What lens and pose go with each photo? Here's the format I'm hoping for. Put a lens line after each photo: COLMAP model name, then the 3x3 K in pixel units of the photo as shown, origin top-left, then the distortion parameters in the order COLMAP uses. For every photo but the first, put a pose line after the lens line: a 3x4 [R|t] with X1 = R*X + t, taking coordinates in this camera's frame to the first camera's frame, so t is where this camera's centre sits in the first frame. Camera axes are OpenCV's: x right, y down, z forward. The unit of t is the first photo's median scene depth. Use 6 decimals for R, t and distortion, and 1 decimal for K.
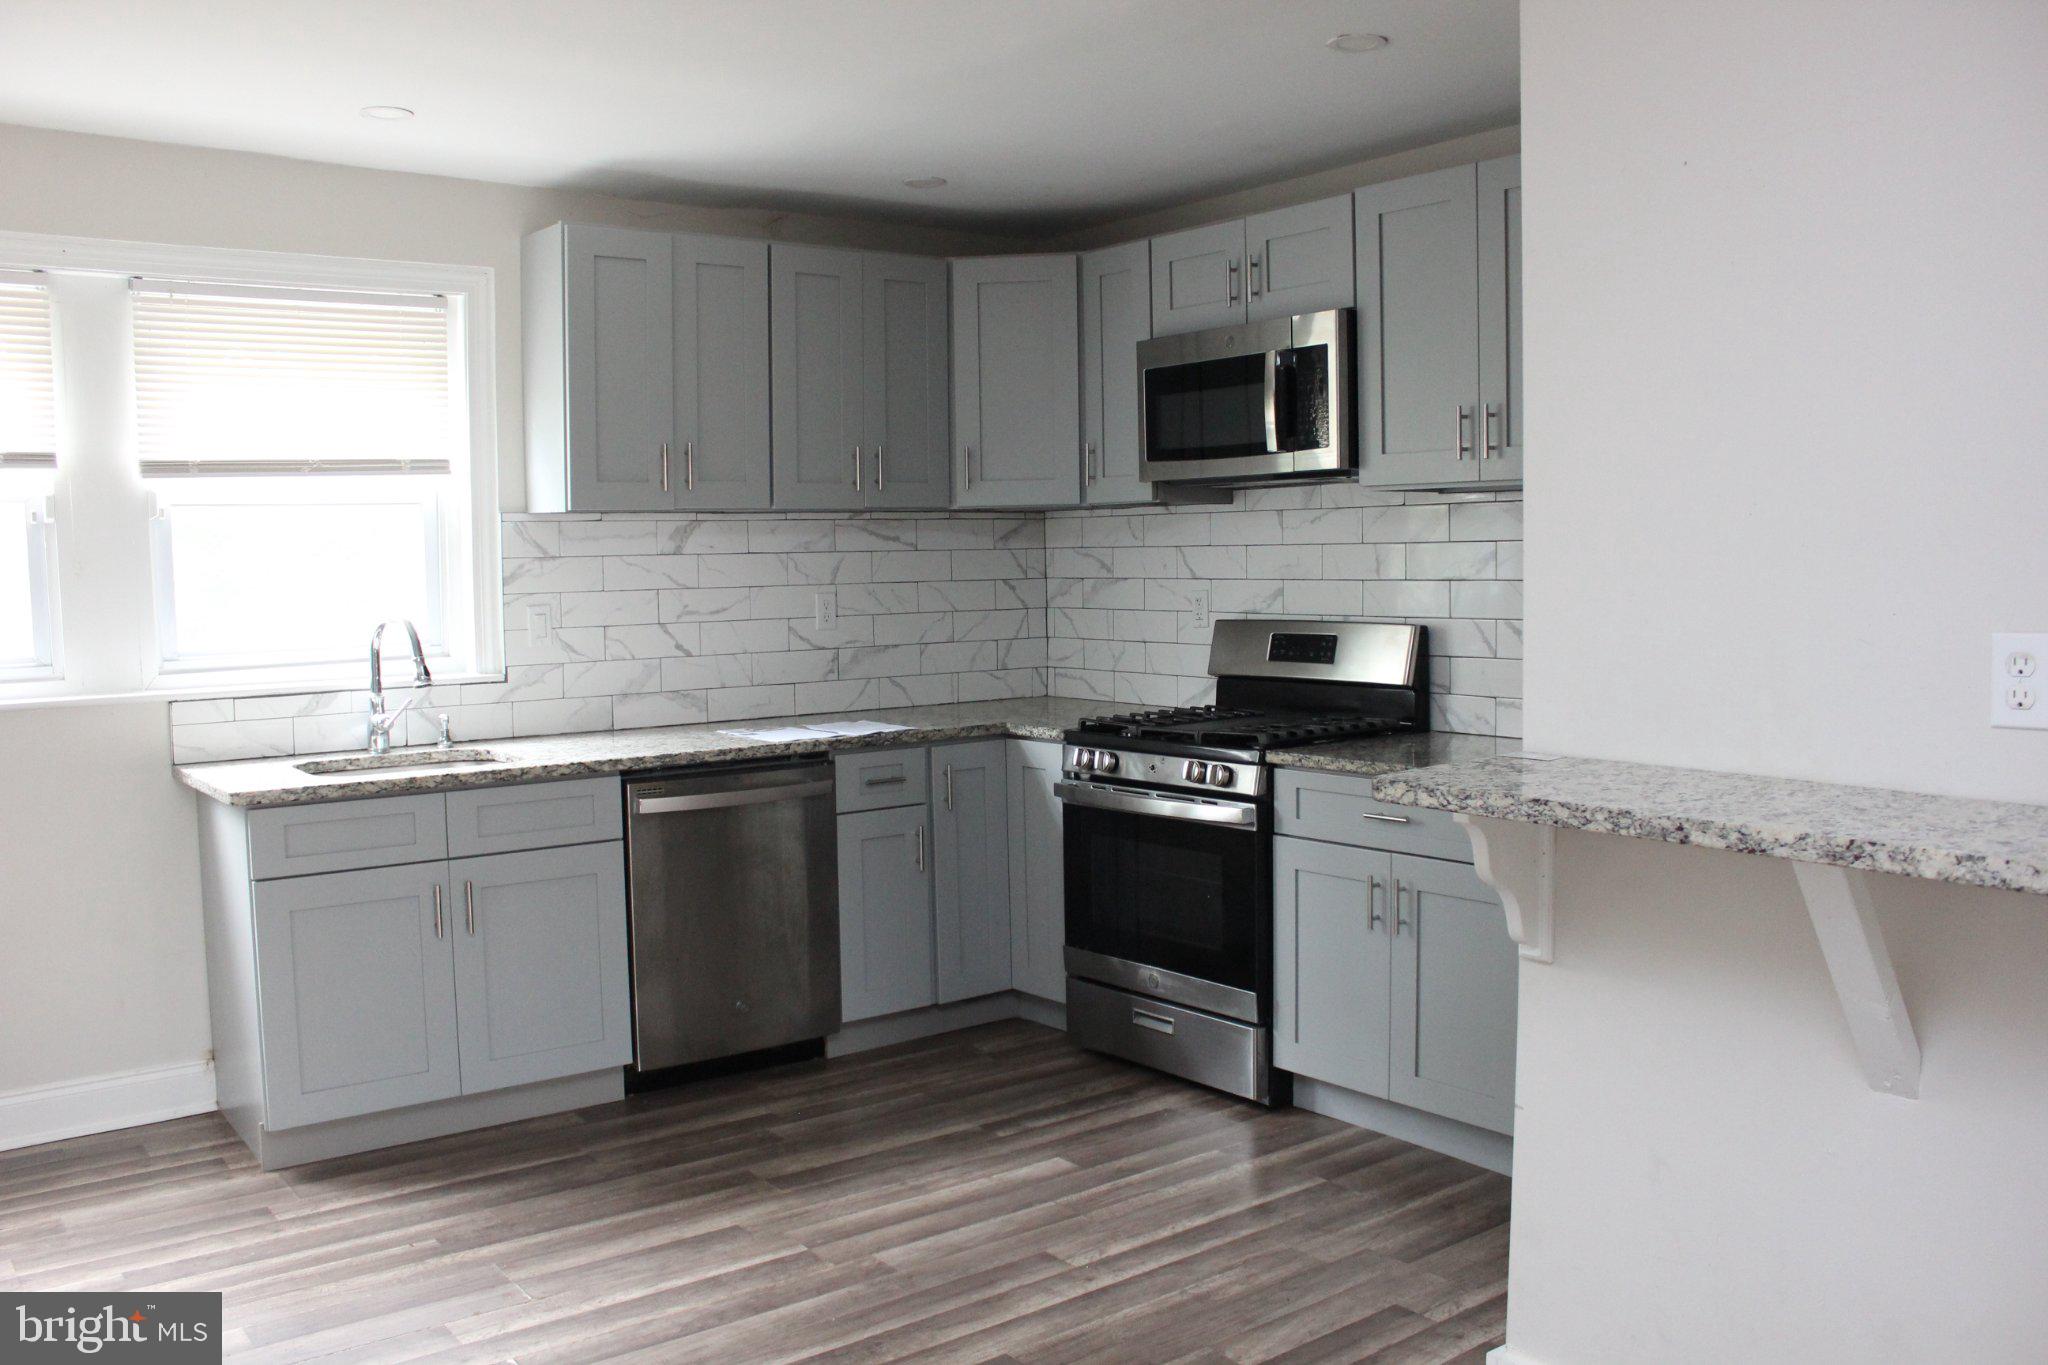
lens RADIAL K [[1722.1, 0, 1024.0], [0, 1722.1, 682.5], [0, 0, 1]] dist [-0.146751, 0.126402]
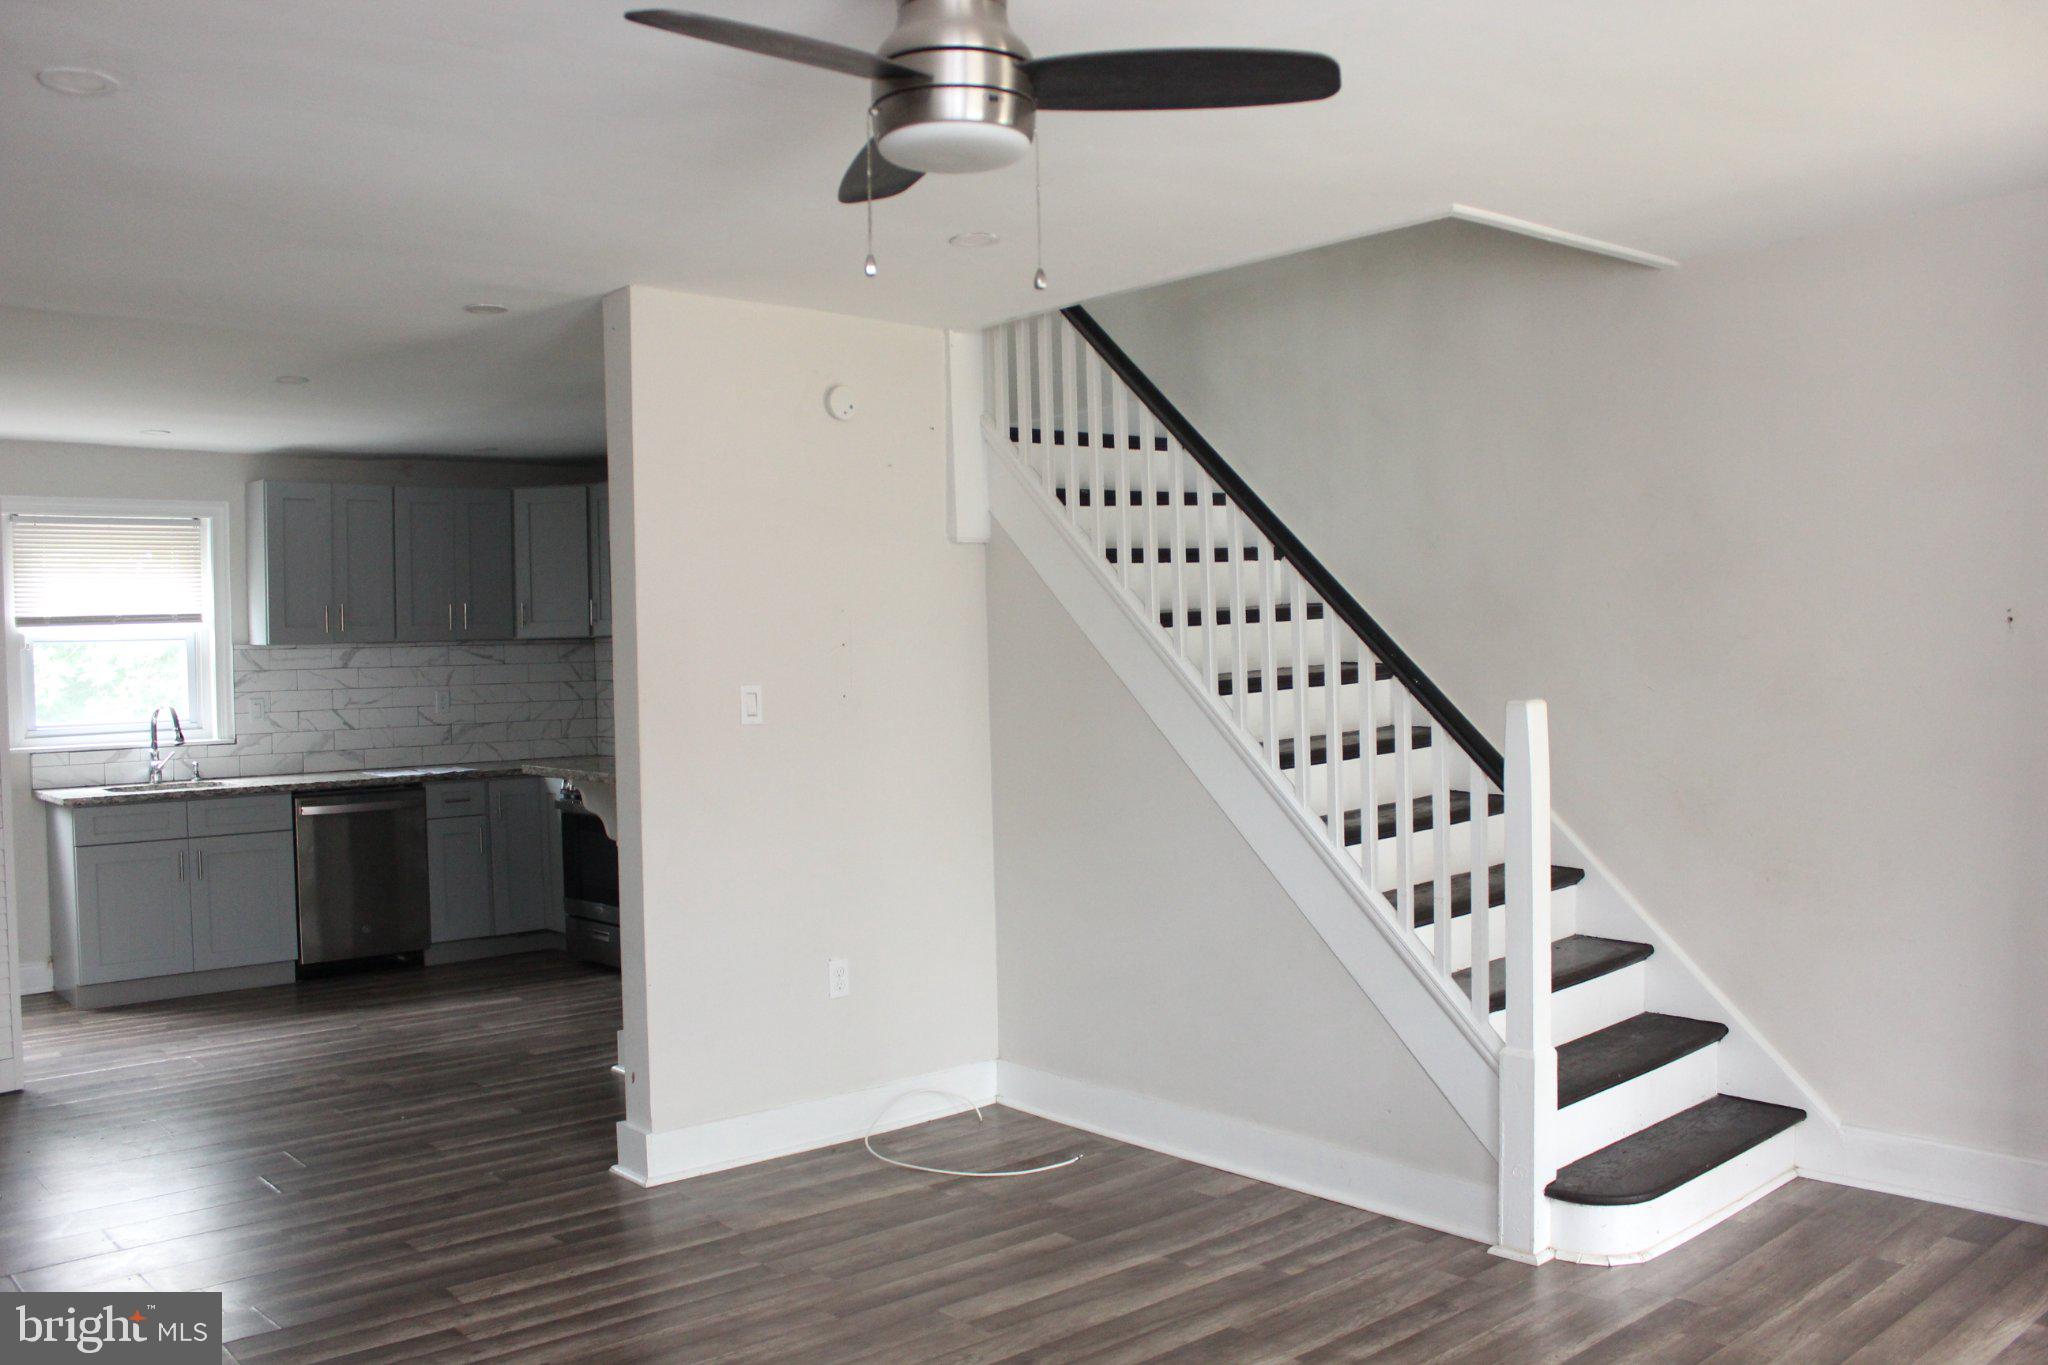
lens RADIAL K [[1722.1, 0, 1024.0], [0, 1722.1, 682.5], [0, 0, 1]] dist [-0.146751, 0.126402]
pose [[0.997924, -0.008076, 0.063895, 0.387399], [0.011645, 0.998380, -0.055686, 0.042262], [-0.063342, 0.056315, 0.996402, -0.746626]]
